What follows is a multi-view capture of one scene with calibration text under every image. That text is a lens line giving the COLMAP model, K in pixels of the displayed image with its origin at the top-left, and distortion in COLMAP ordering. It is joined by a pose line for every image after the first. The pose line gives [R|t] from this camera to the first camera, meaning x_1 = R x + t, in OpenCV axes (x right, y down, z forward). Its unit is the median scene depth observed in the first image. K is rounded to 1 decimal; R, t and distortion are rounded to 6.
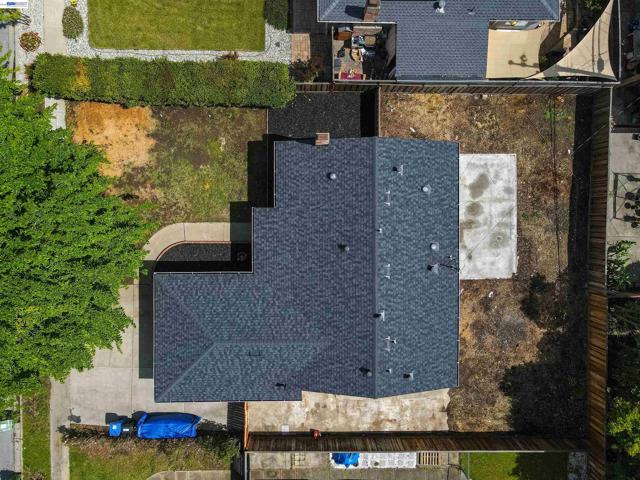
lens RADIAL K [[453.6, 0, 320.0], [0, 453.6, 240.0], [0, 0, 1]] dist [-0.003206, 0.000151]
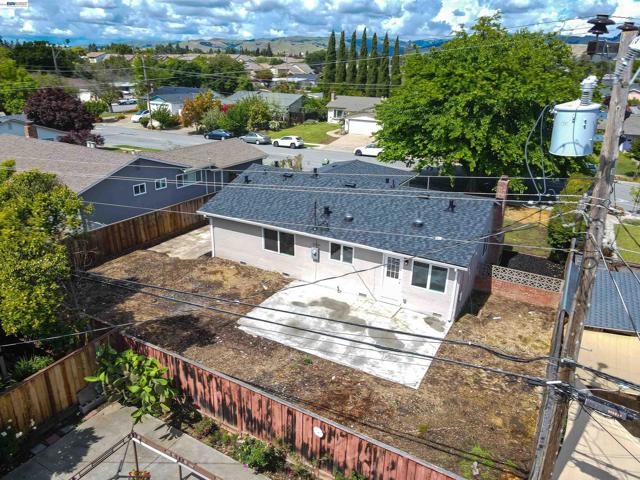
lens RADIAL K [[453.6, 0, 320.0], [0, 453.6, 240.0], [0, 0, 1]] dist [-0.003206, 0.000151]
pose [[-0.484304, 0.282917, -0.827893, 0.875343], [-0.873949, -0.200547, 0.442713, -0.289974], [-0.040781, 0.937944, 0.344381, 0.657372]]
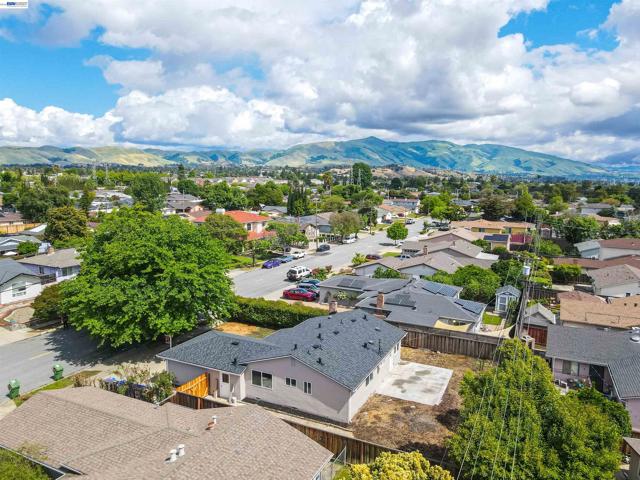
lens RADIAL K [[453.6, 0, 320.0], [0, 453.6, 240.0], [0, 0, 1]] dist [-0.003206, 0.000151]
pose [[0.899349, 0.060747, -0.432992, 0.650965], [-0.437009, 0.093227, -0.894613, 1.271201], [-0.013979, 0.993790, 0.110391, 0.425910]]
